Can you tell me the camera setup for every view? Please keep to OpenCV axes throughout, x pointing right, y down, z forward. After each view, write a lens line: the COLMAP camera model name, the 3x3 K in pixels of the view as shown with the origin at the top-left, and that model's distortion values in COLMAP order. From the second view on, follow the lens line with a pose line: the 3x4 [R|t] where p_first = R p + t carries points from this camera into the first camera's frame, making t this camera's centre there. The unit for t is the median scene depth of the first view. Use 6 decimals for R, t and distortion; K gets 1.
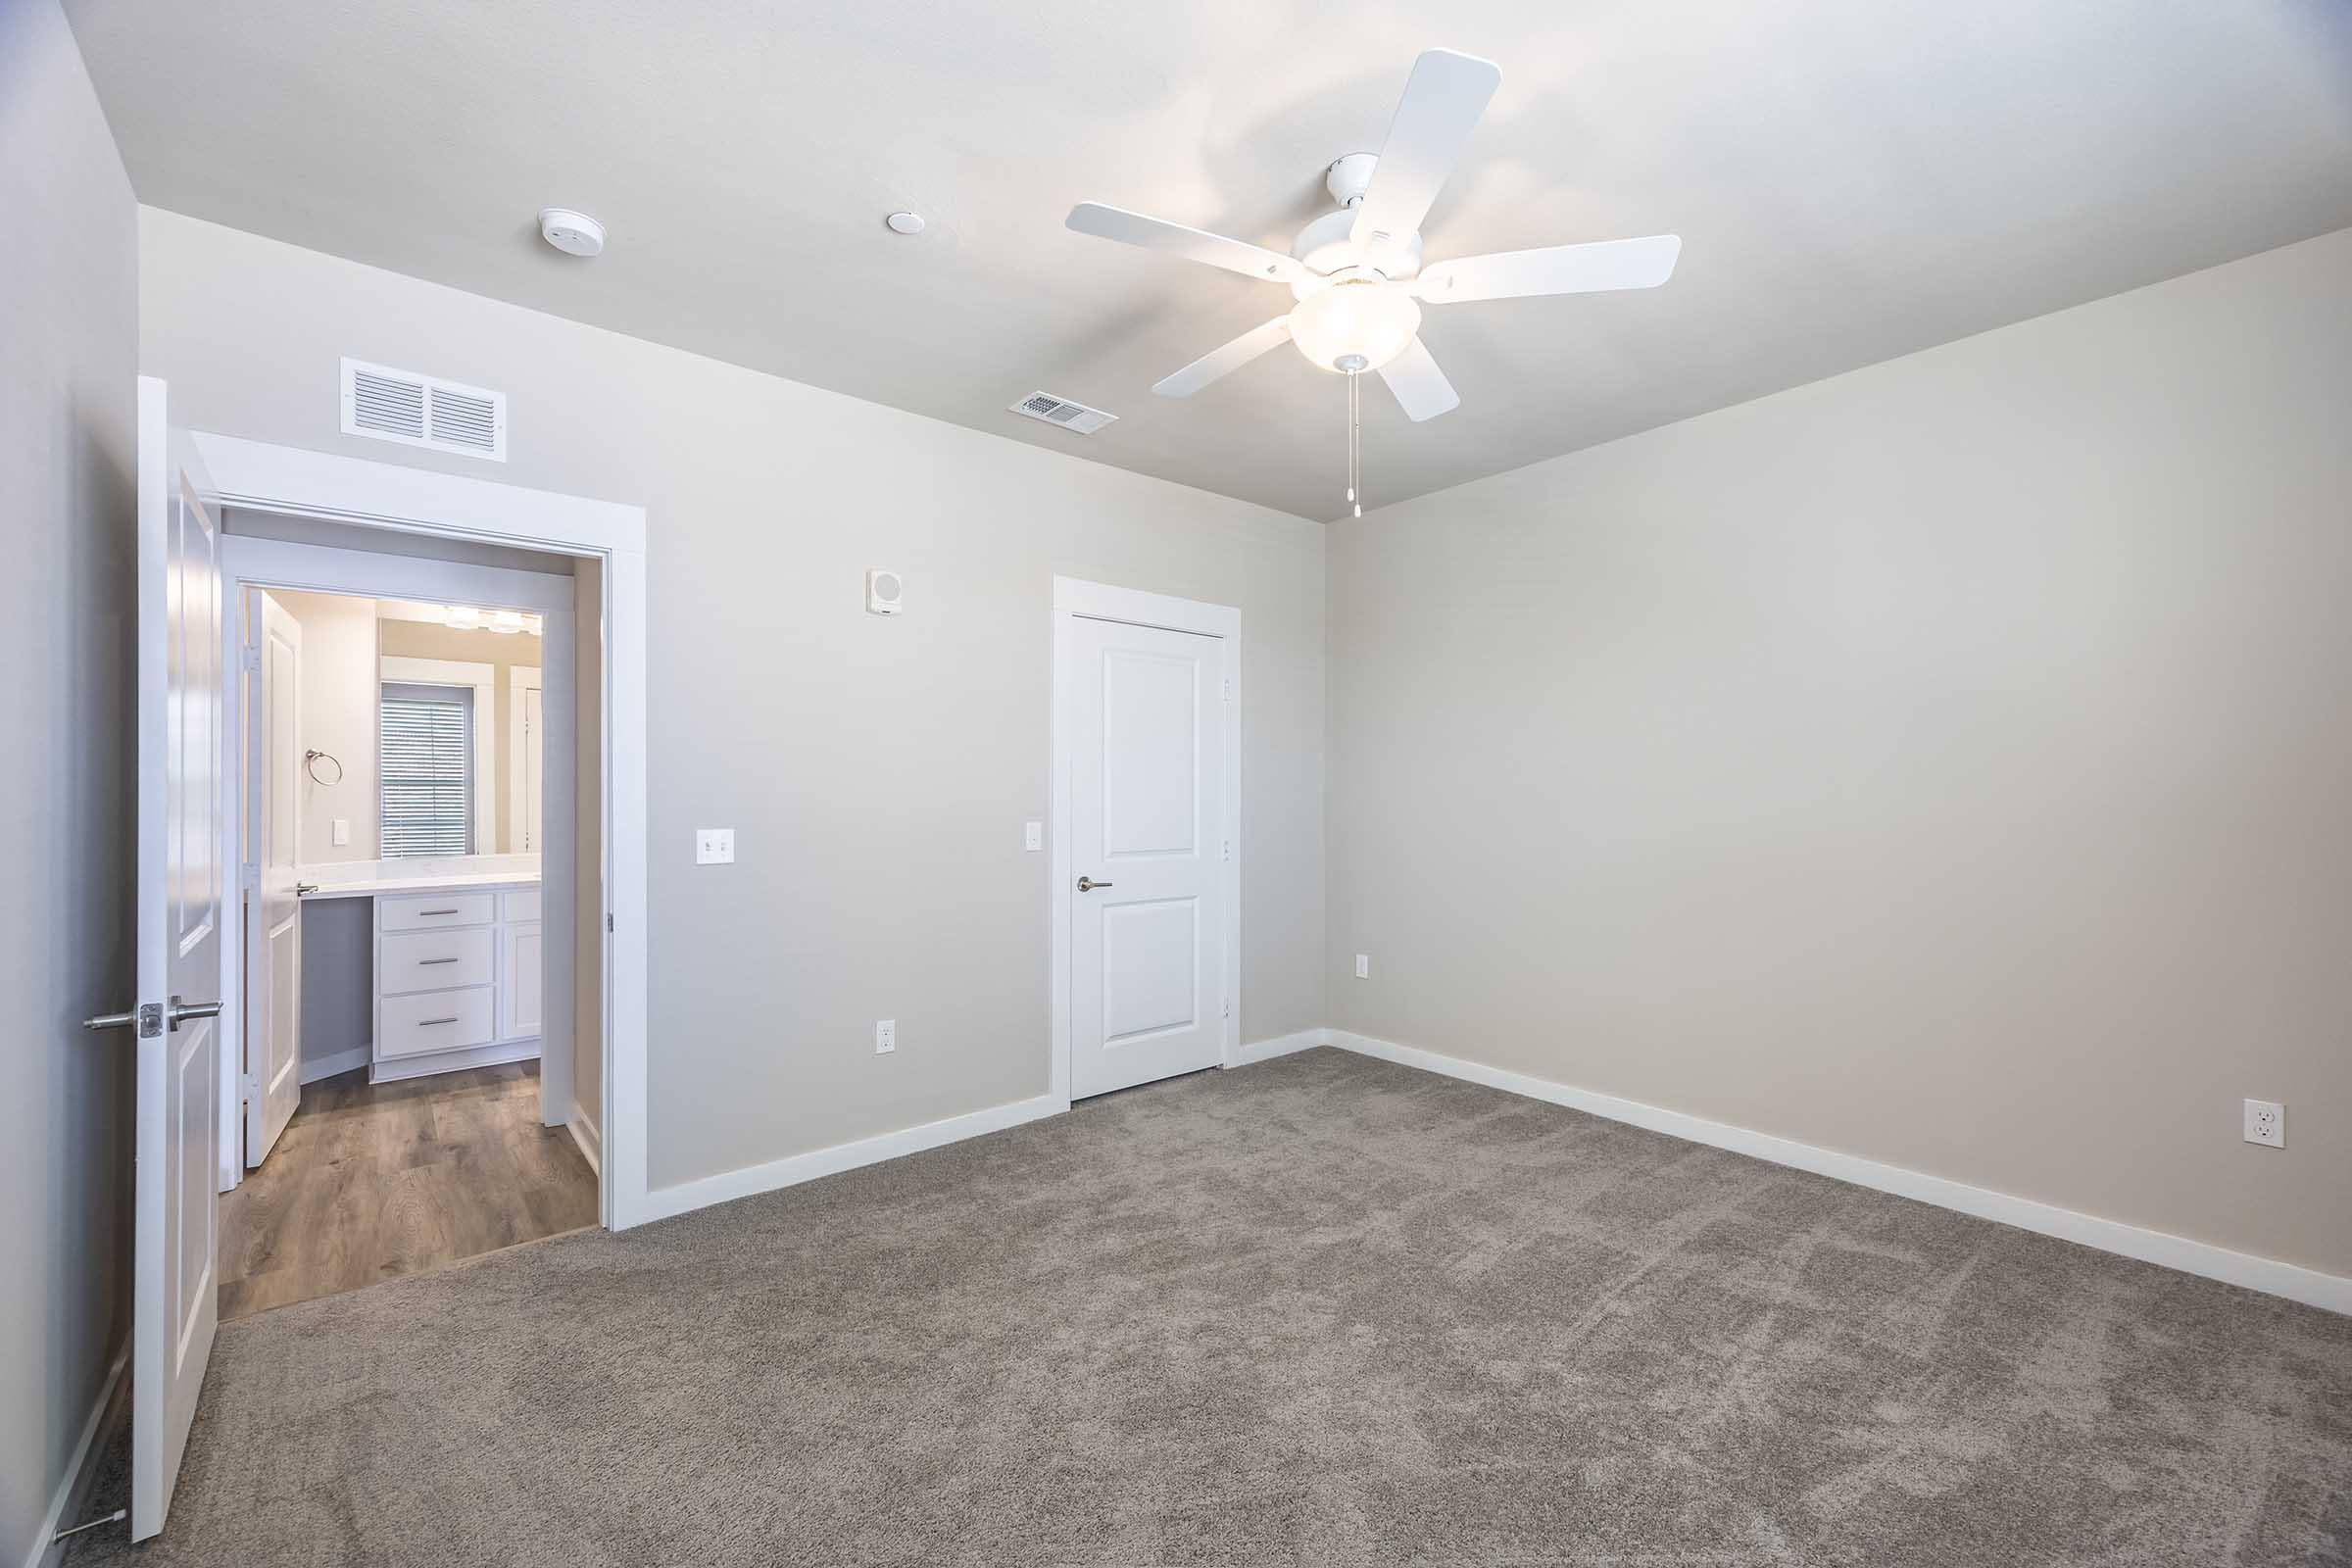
lens RADIAL K [[975.7, 0, 1174.8], [0, 975.7, 791.9], [0, 0, 1]] dist [0.017552, 0.000076]
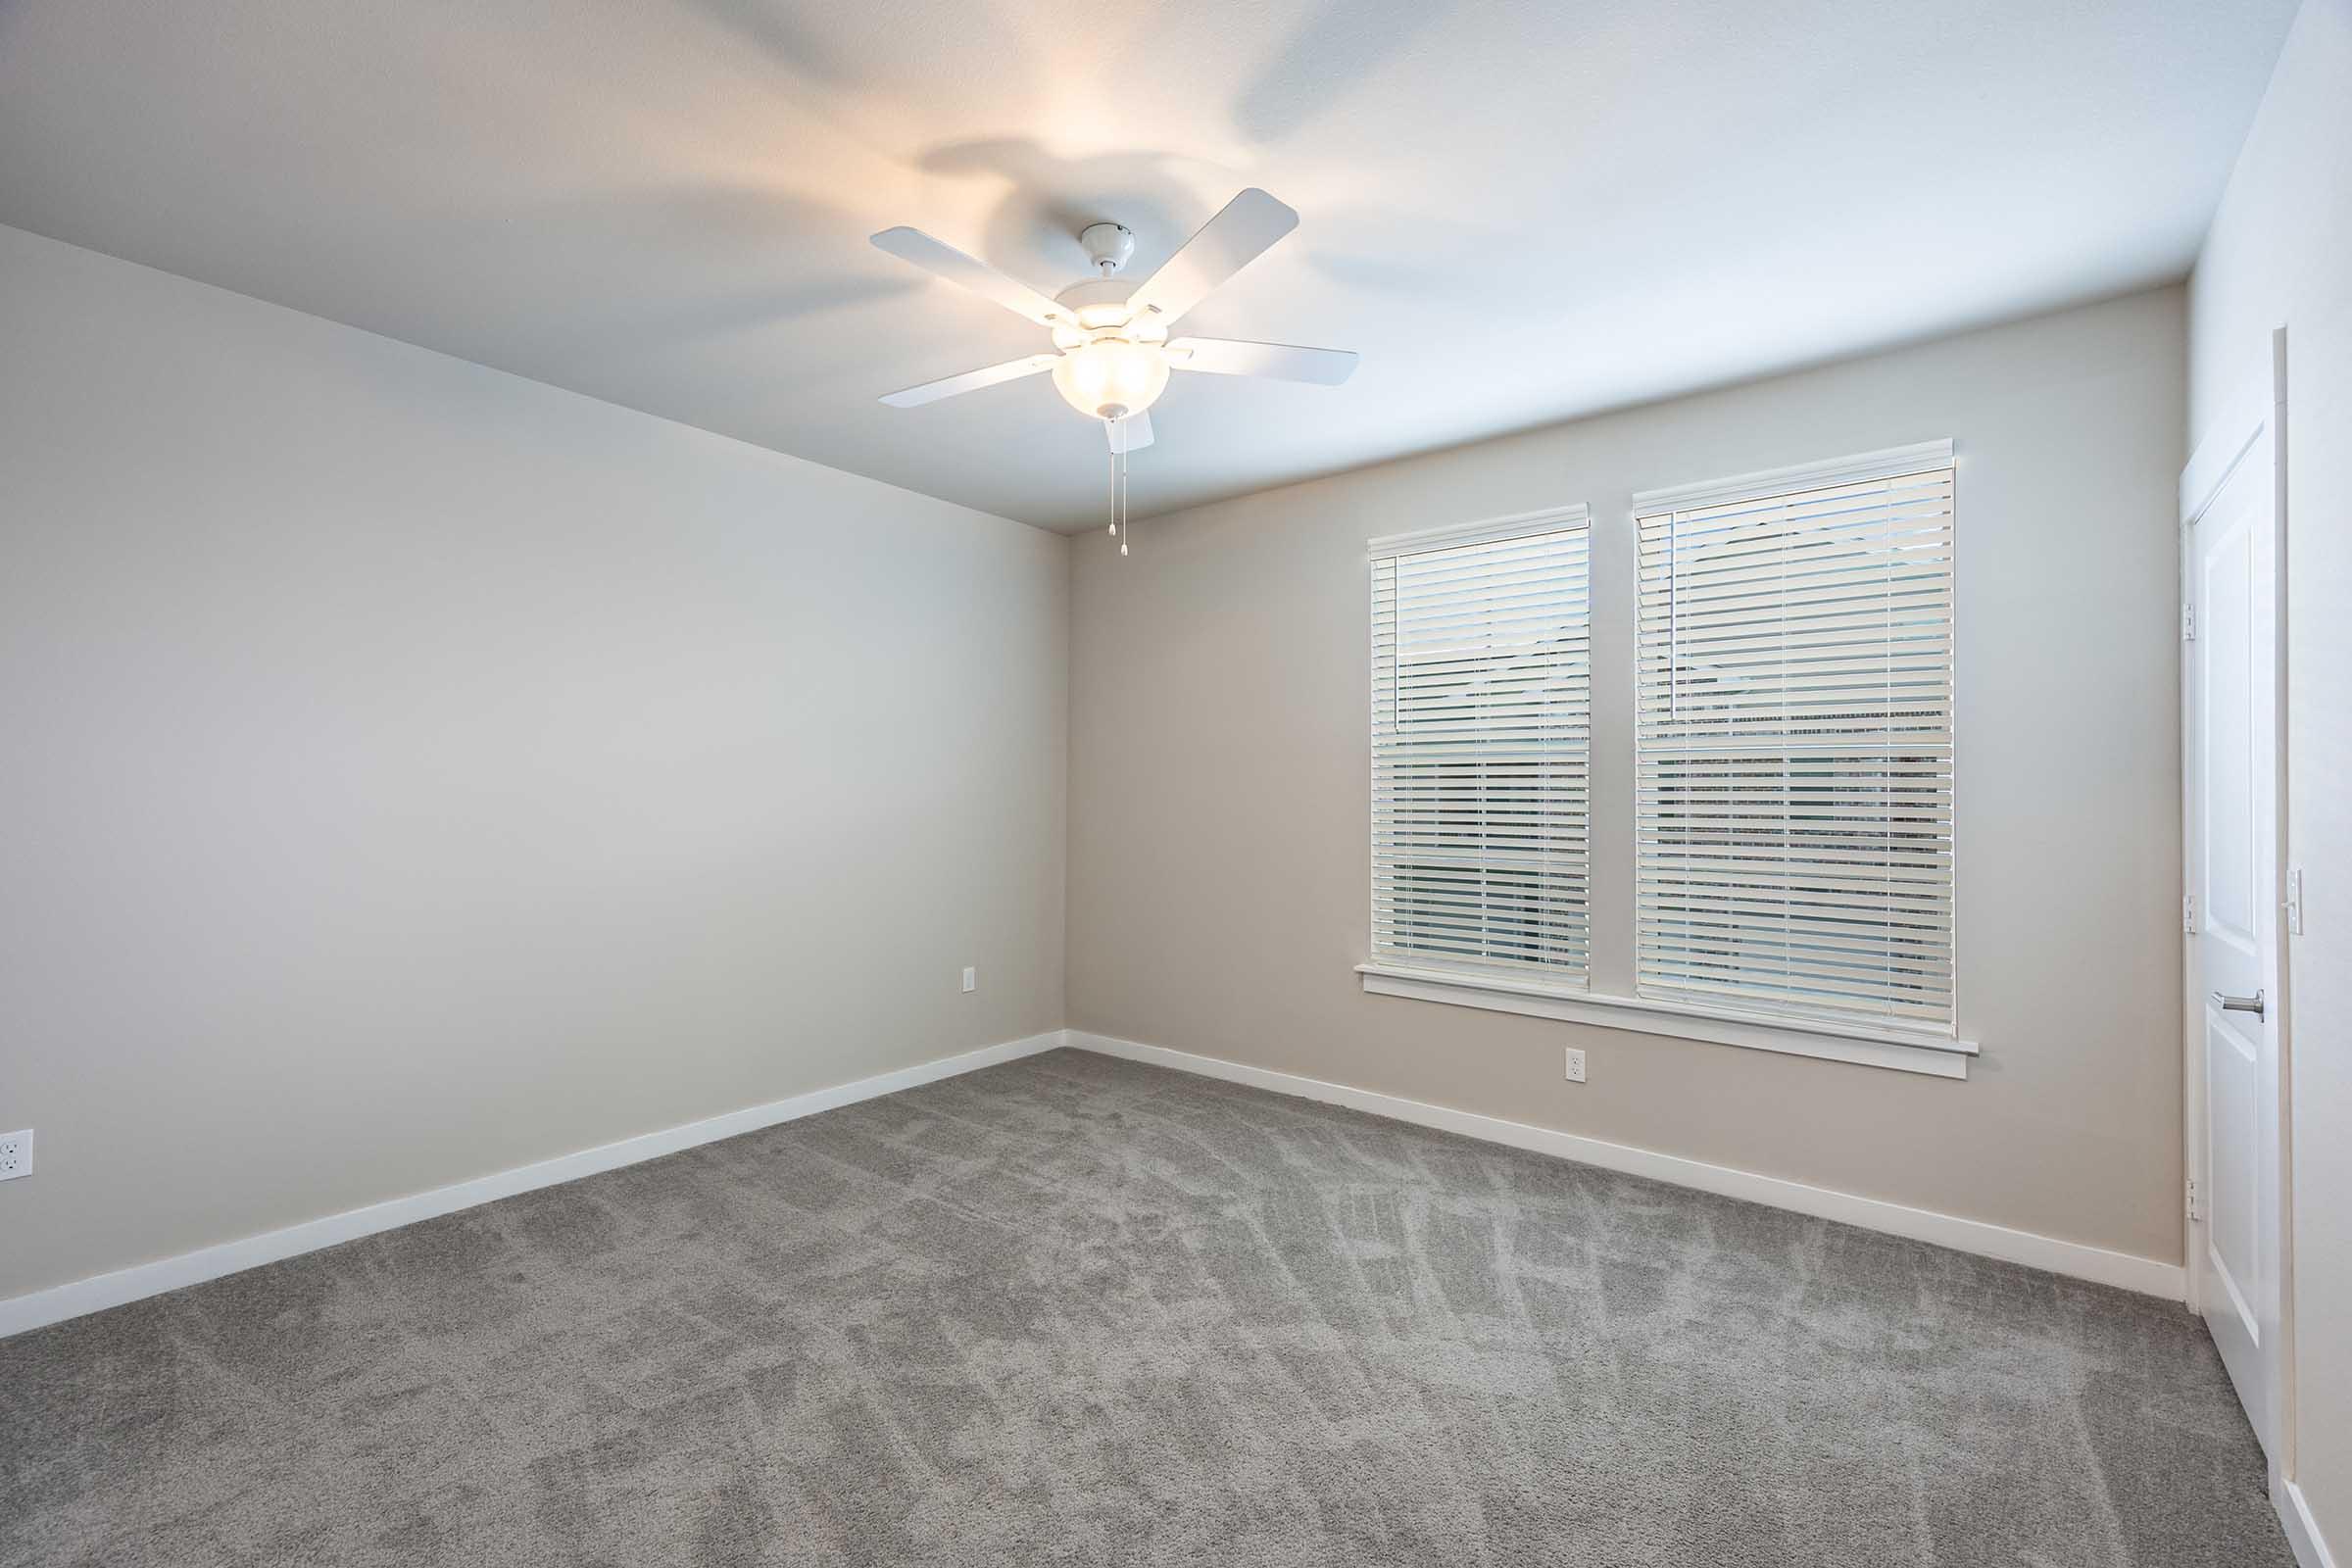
lens RADIAL K [[995.7, 0, 1179.5], [0, 995.7, 792.8], [0, 0, 1]] dist [0.007377, -0.000076]
pose [[-0.205605, 0.009525, 0.978589, -0.654647], [0.002626, 0.999954, -0.009181, 0.002639], [-0.978631, 0.000682, -0.205621, 0.815019]]
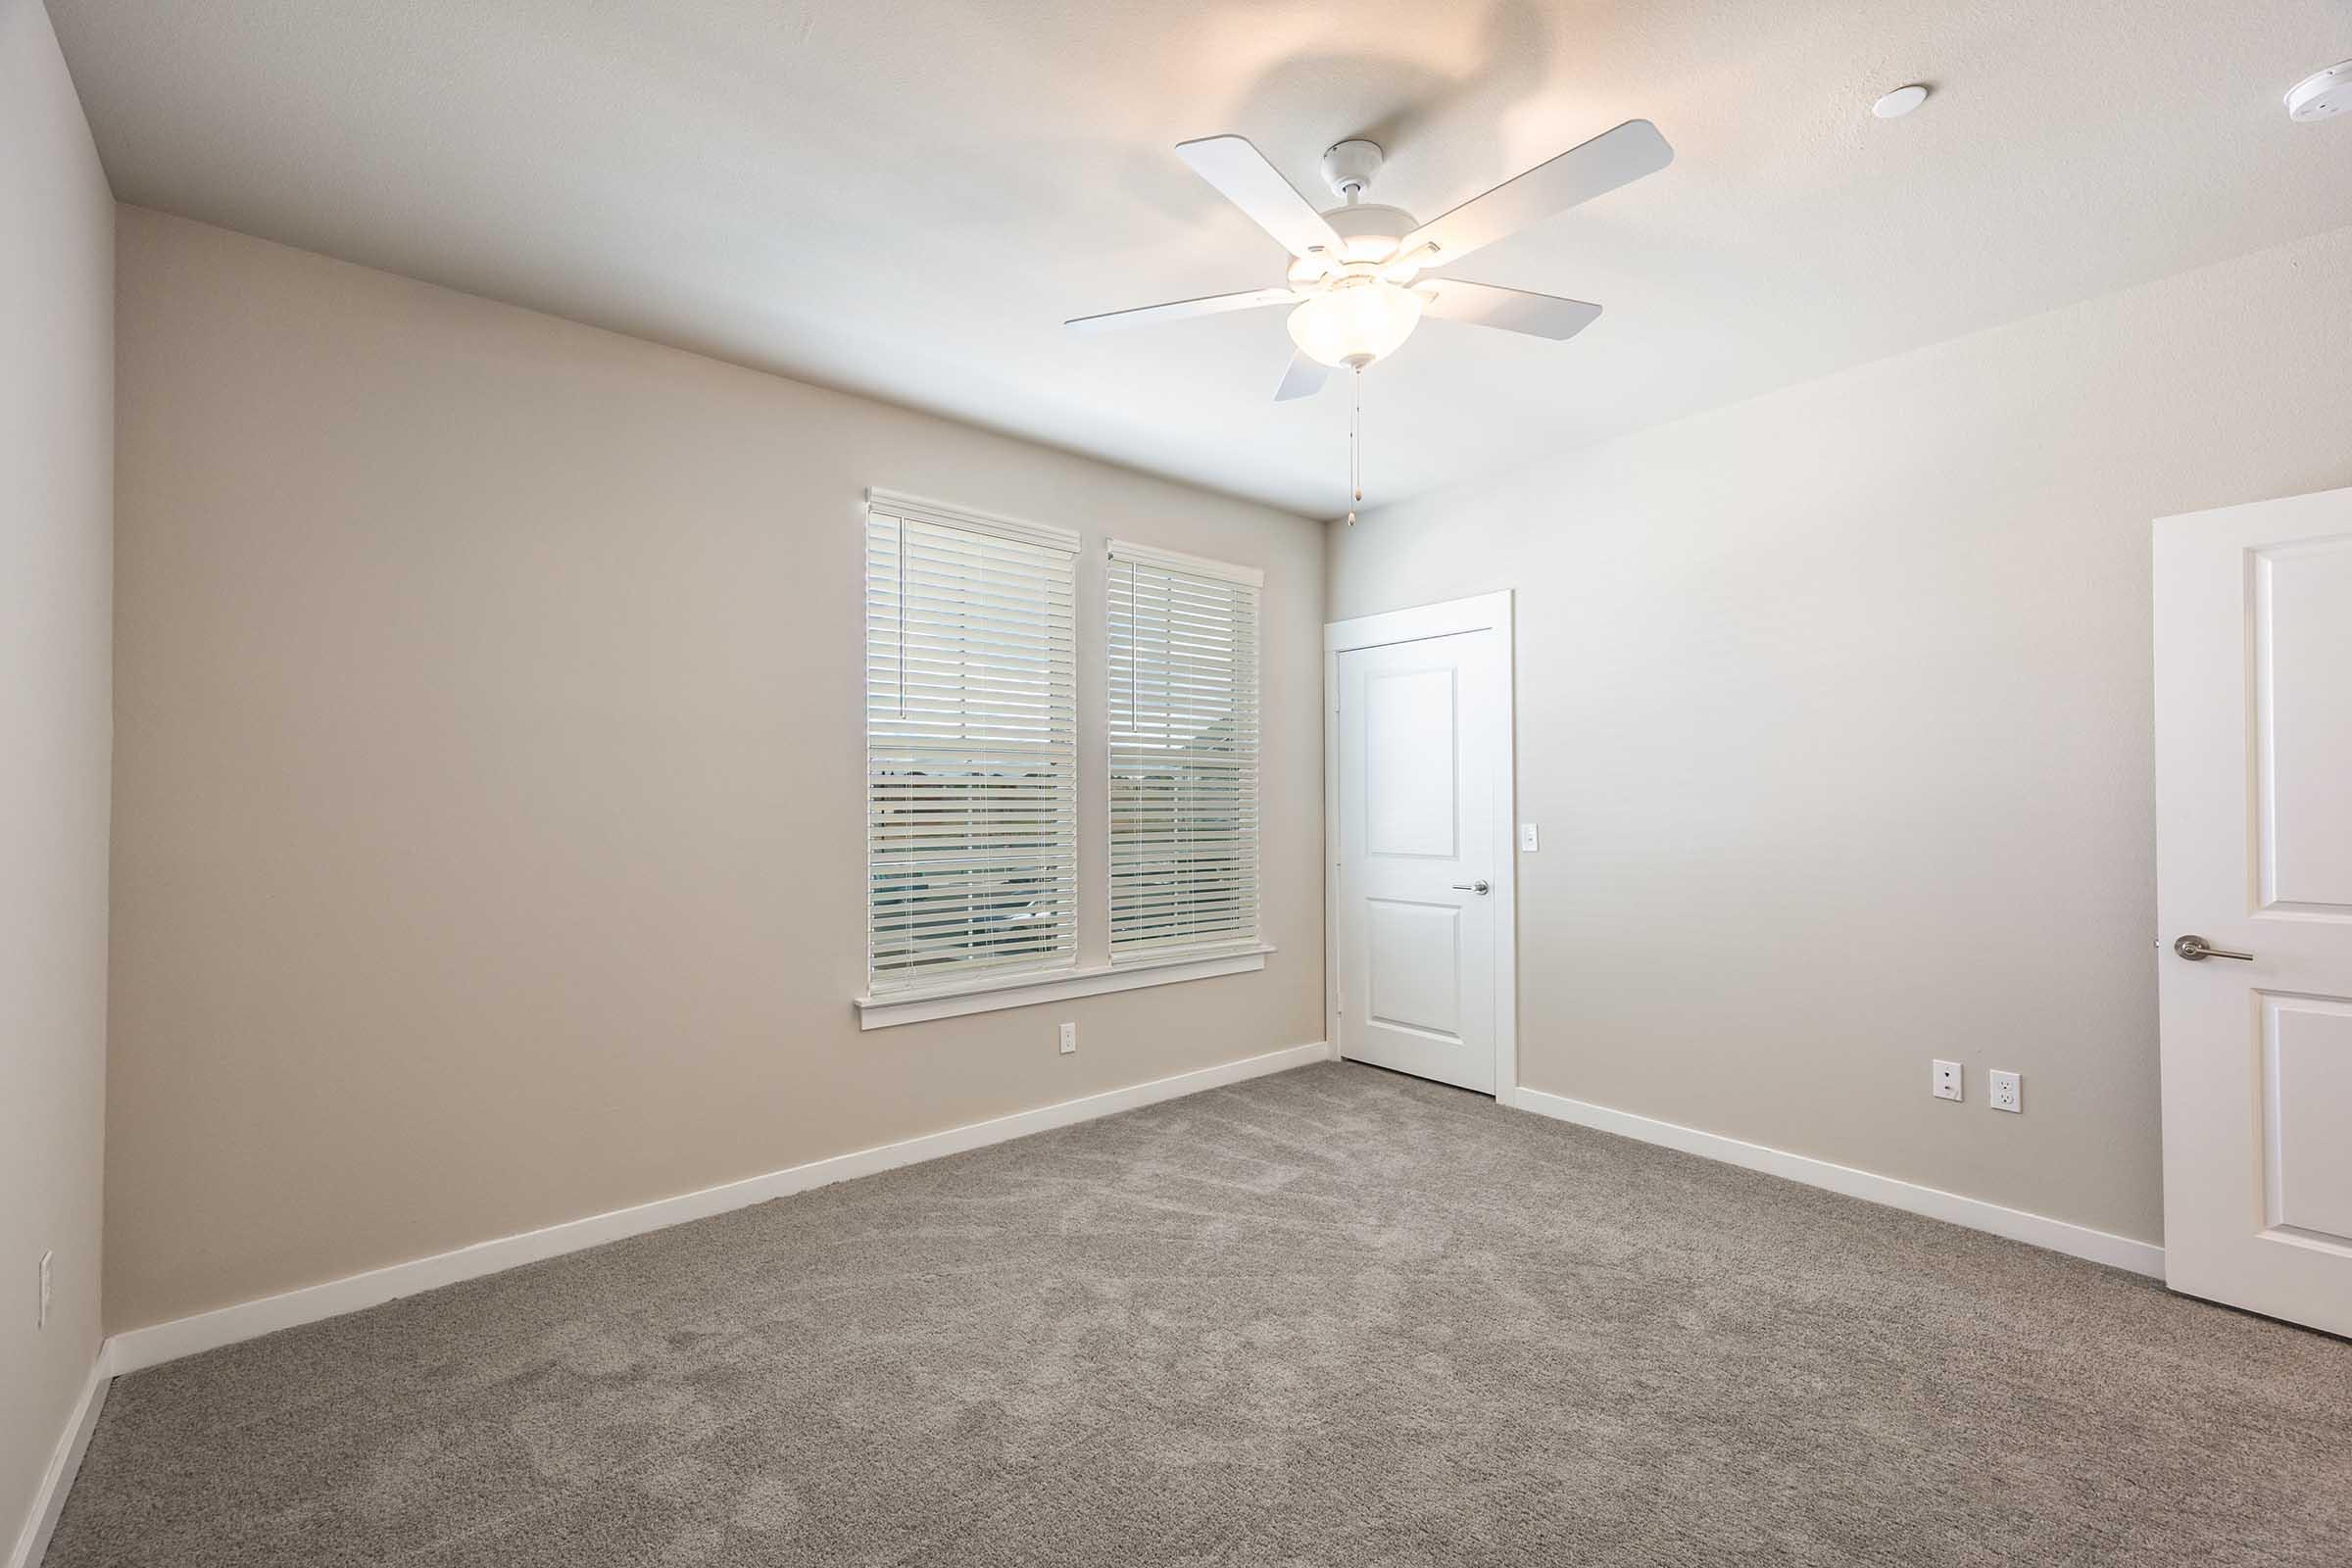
lens RADIAL K [[995.7, 0, 1179.5], [0, 995.7, 792.8], [0, 0, 1]] dist [0.007377, -0.000076]
pose [[-0.999751, 0.006539, -0.021315, 0.261968], [0.006526, 0.999978, 0.000696, -0.004652], [0.021319, 0.000556, -0.999773, 1.401151]]
